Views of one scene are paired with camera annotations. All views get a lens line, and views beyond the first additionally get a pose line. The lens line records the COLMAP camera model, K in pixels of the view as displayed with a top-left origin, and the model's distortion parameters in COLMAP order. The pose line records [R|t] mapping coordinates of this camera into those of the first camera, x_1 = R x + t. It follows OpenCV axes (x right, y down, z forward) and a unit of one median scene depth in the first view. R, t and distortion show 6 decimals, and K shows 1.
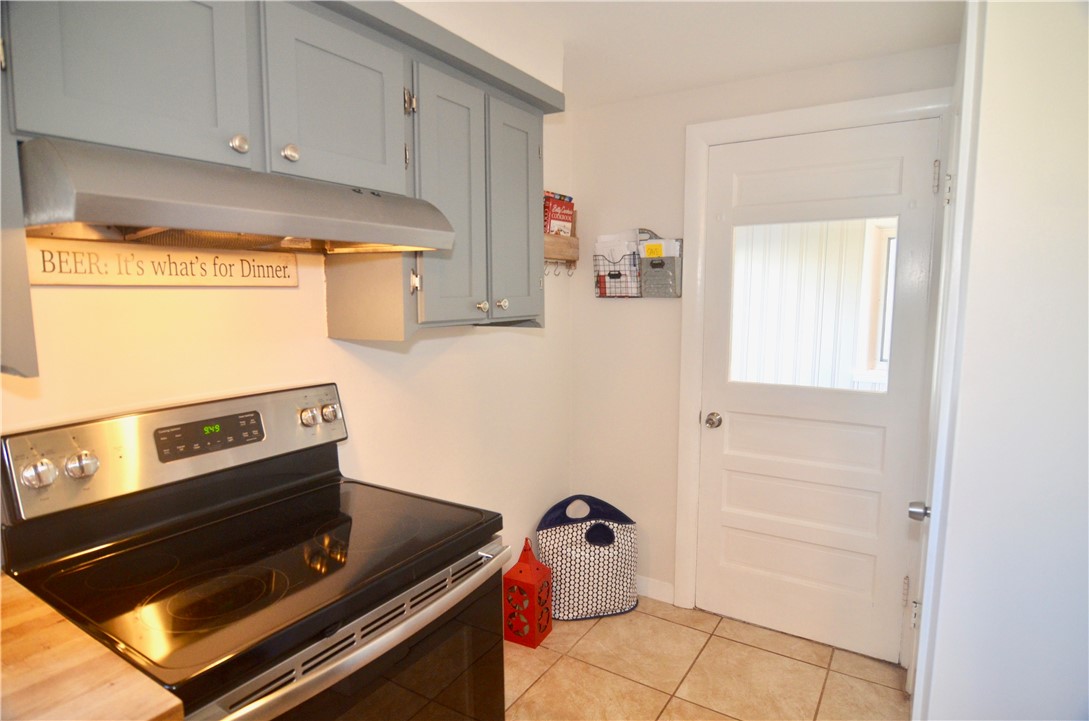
lens RADIAL K [[597.2, 0, 545.9], [0, 597.2, 362.1], [0, 0, 1]] dist [-0.002946, -0.015860]
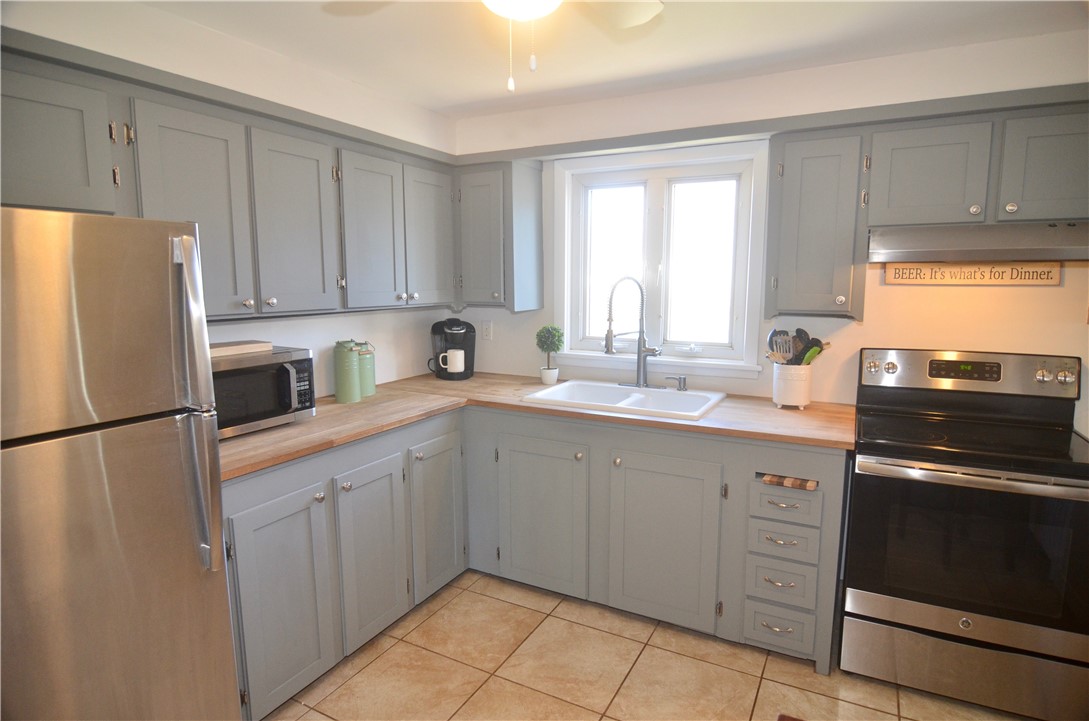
lens RADIAL K [[597.2, 0, 545.9], [0, 597.2, 362.1], [0, 0, 1]] dist [-0.002946, -0.015860]
pose [[0.077593, 0.136445, -0.987604, 0.991438], [-0.114208, 0.985286, 0.127152, 0.015914], [0.990422, 0.102926, 0.092034, -0.353697]]
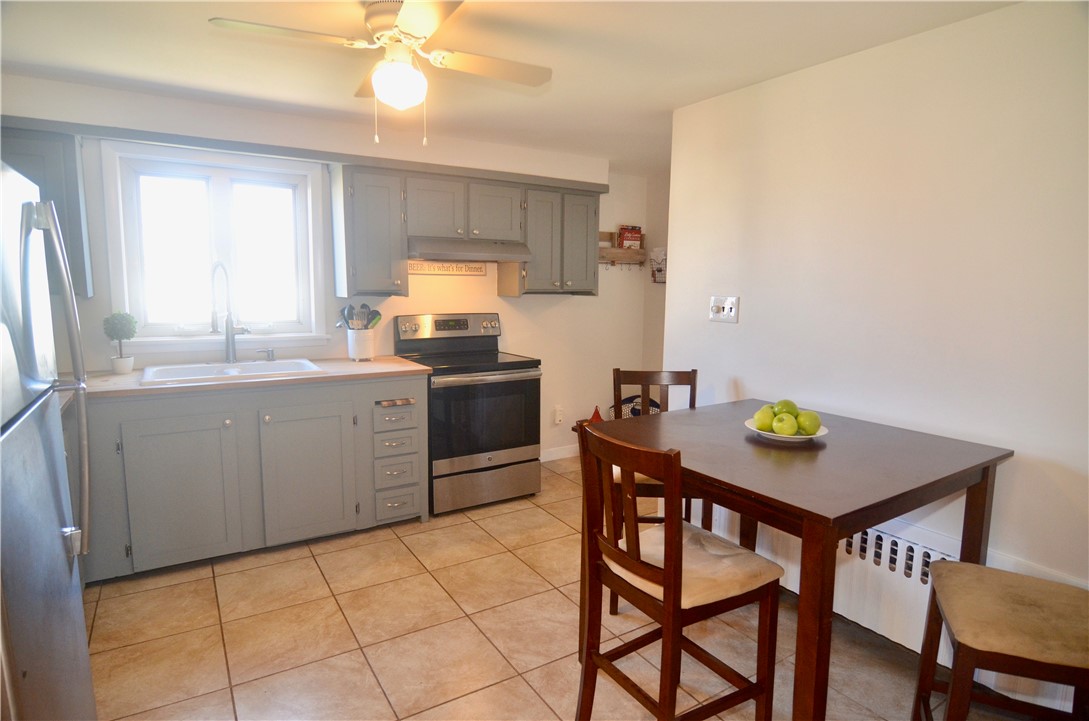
lens RADIAL K [[597.2, 0, 545.9], [0, 597.2, 362.1], [0, 0, 1]] dist [-0.002946, -0.015860]
pose [[0.904310, 0.066524, -0.421661, 1.051606], [-0.061160, 0.997783, 0.026250, 0.187252], [0.422473, 0.002051, 0.906373, -1.392196]]
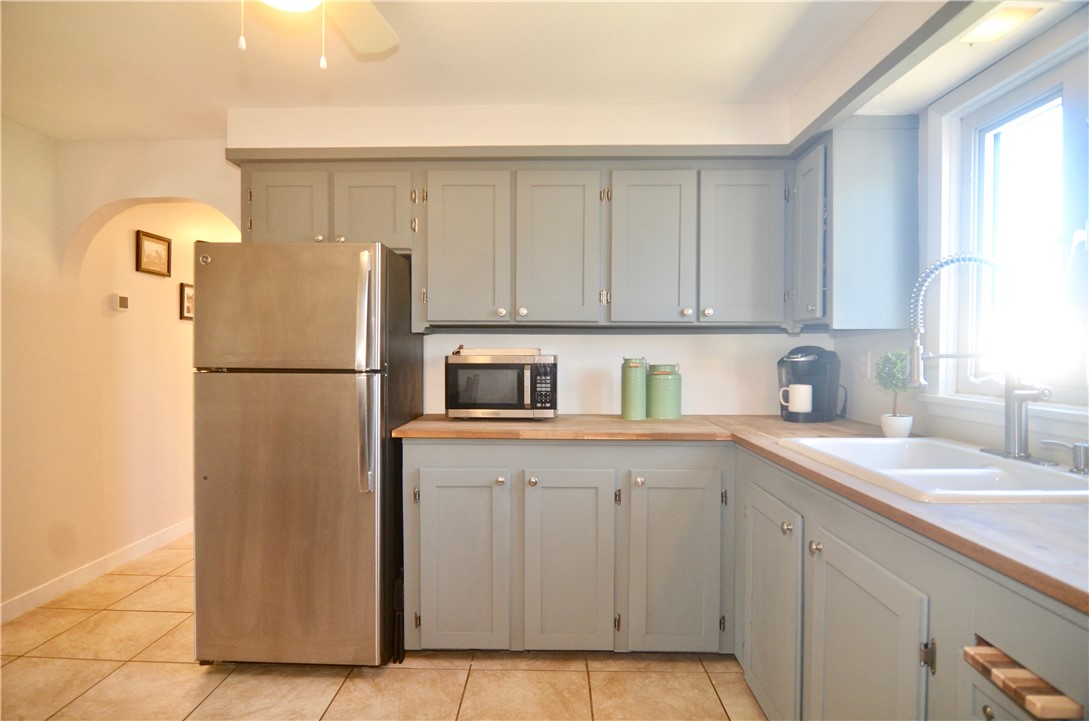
lens RADIAL K [[612.4, 0, 533.7], [0, 612.4, 359.0], [0, 0, 1]] dist [-0.000397, -0.000793]
pose [[-0.855781, 0.002870, -0.517330, 0.353348], [-0.064122, 0.991685, 0.111574, 0.069979], [0.513349, 0.128655, -0.848481, 0.653233]]
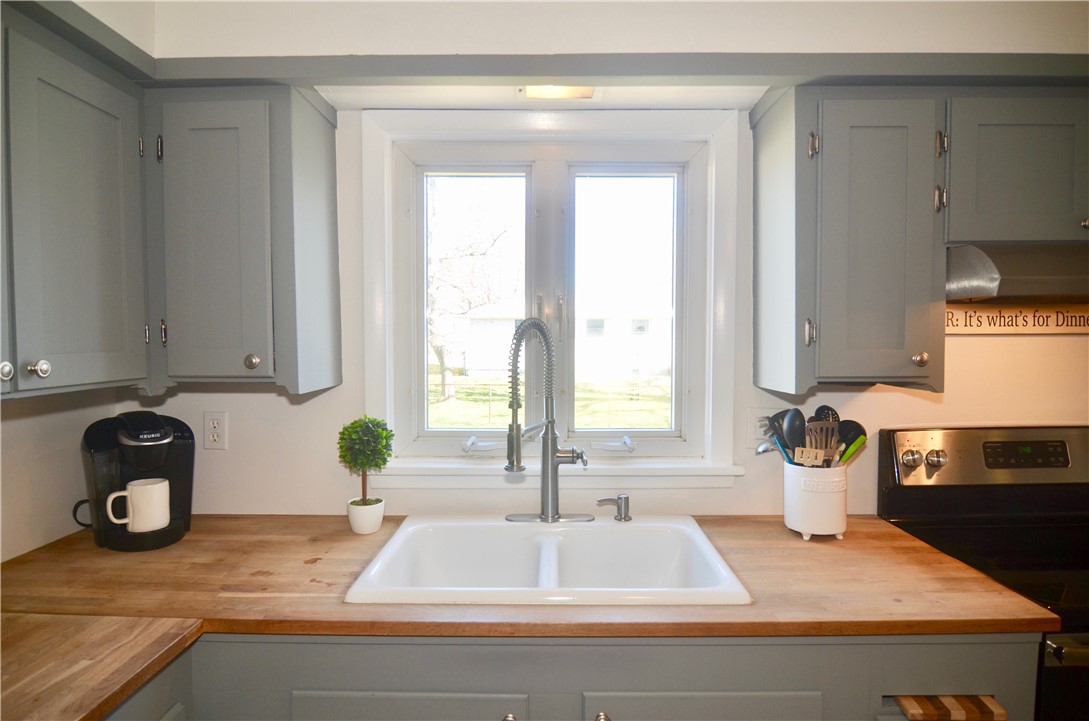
lens RADIAL K [[618.3, 0, 541.5], [0, 618.3, 367.4], [0, 0, 1]] dist [-0.001575, -0.017603]
pose [[0.526936, 0.033986, -0.849225, -0.015789], [-0.093327, 0.995471, -0.018070, 0.055495], [0.844766, 0.088777, 0.527721, -0.494105]]
